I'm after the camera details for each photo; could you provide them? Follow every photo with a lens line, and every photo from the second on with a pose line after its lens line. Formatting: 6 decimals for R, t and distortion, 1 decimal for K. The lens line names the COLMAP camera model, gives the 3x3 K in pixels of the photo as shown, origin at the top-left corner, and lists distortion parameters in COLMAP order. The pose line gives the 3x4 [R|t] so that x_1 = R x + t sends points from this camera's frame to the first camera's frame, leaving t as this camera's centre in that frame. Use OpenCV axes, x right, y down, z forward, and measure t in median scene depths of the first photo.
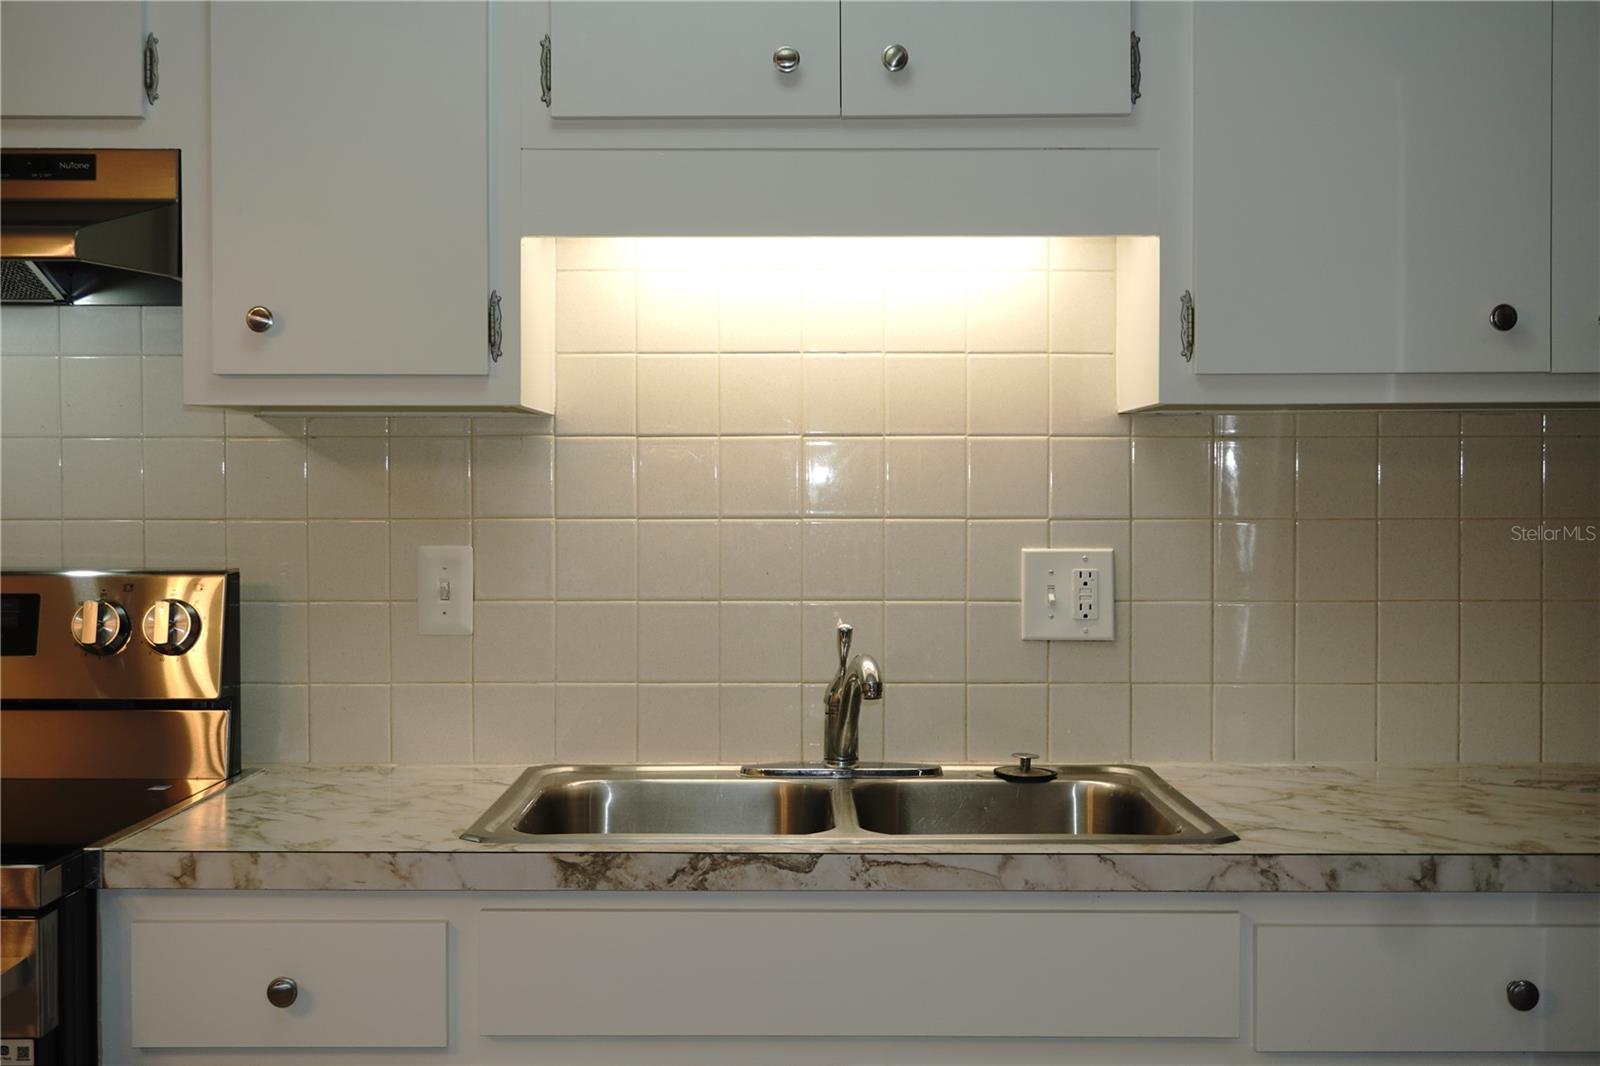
lens RADIAL K [[1871.5, 0, 800.0], [0, 1871.5, 533.0], [0, 0, 1]] dist [-0.004529, 0.015848]
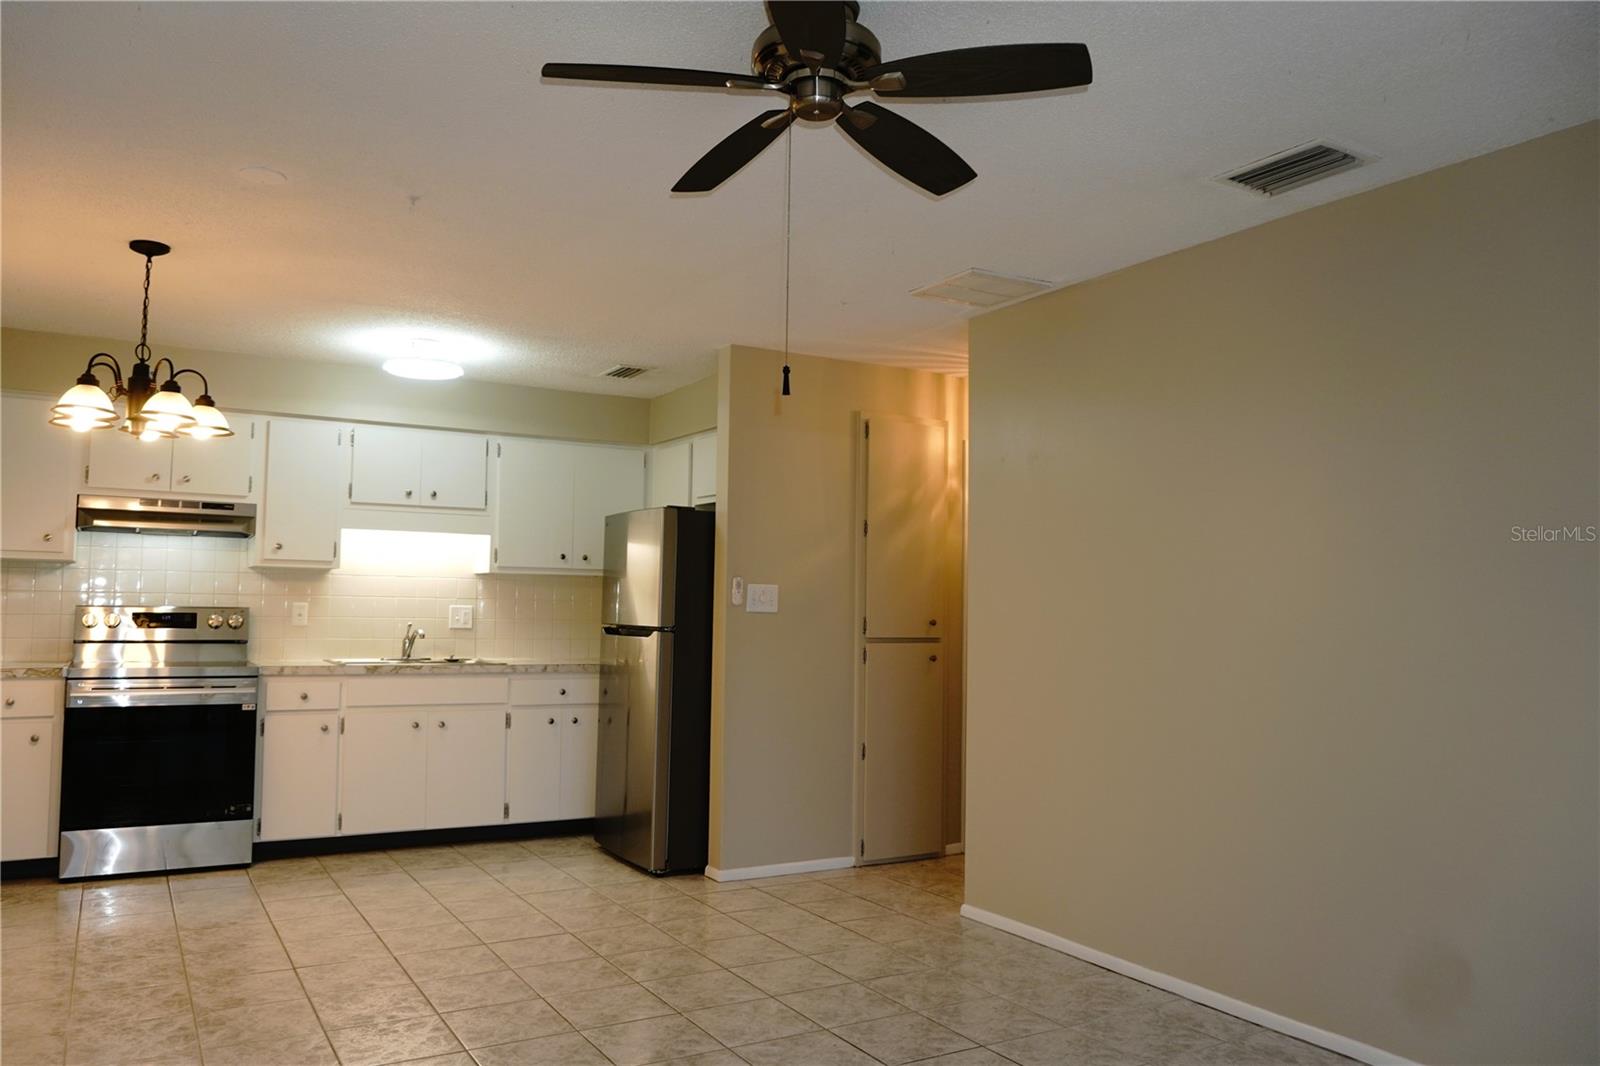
lens RADIAL K [[1222.6, 0, 800.0], [0, 1222.6, 533.0], [0, 0, 1]] dist [-0.005906, -0.005719]
pose [[0.865314, 0.046071, 0.499108, -0.635535], [-0.008486, 0.996971, -0.077315, 0.056083], [-0.501158, 0.062666, 0.863084, -1.922872]]
